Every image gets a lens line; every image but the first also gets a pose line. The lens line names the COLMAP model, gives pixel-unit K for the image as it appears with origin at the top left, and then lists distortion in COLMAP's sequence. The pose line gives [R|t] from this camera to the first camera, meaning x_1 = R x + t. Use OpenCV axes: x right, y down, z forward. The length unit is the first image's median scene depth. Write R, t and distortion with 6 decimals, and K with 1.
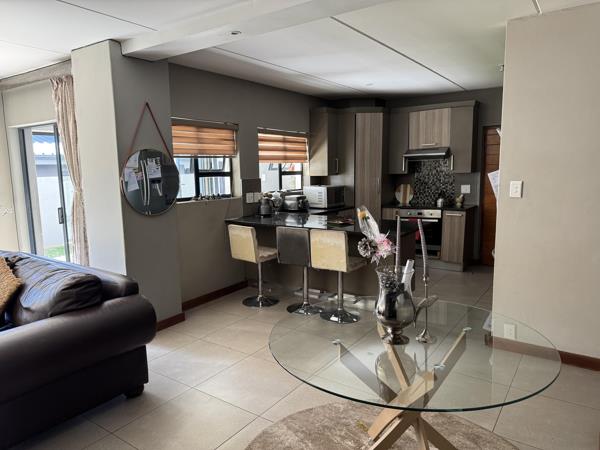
lens RADIAL K [[418.0, 0, 298.0], [0, 418.0, 227.3], [0, 0, 1]] dist [0.084024, -0.001392]
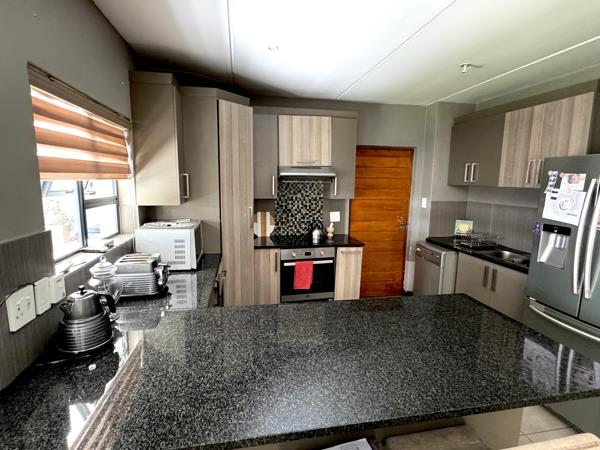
lens RADIAL K [[318.1, 0, 301.8], [0, 318.1, 224.0], [0, 0, 1]] dist [0.003113, -0.000950]
pose [[0.687558, -0.073181, 0.722433, -0.115772], [0.073205, 0.996825, 0.031304, -0.100797], [-0.722430, 0.031362, 0.690732, 0.607842]]
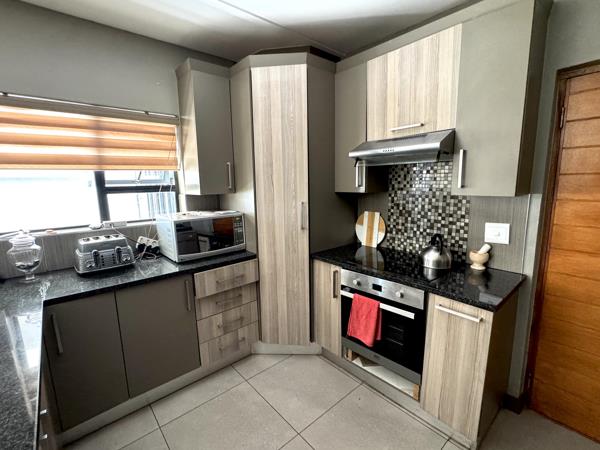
lens RADIAL K [[279.4, 0, 302.6], [0, 279.4, 224.4], [0, 0, 1]] dist [0.001544, 0.000788]
pose [[0.970872, 0.038400, -0.236503, 0.275686], [-0.032727, 0.999076, 0.027868, -0.100371], [0.237354, -0.019316, 0.971231, 0.689952]]
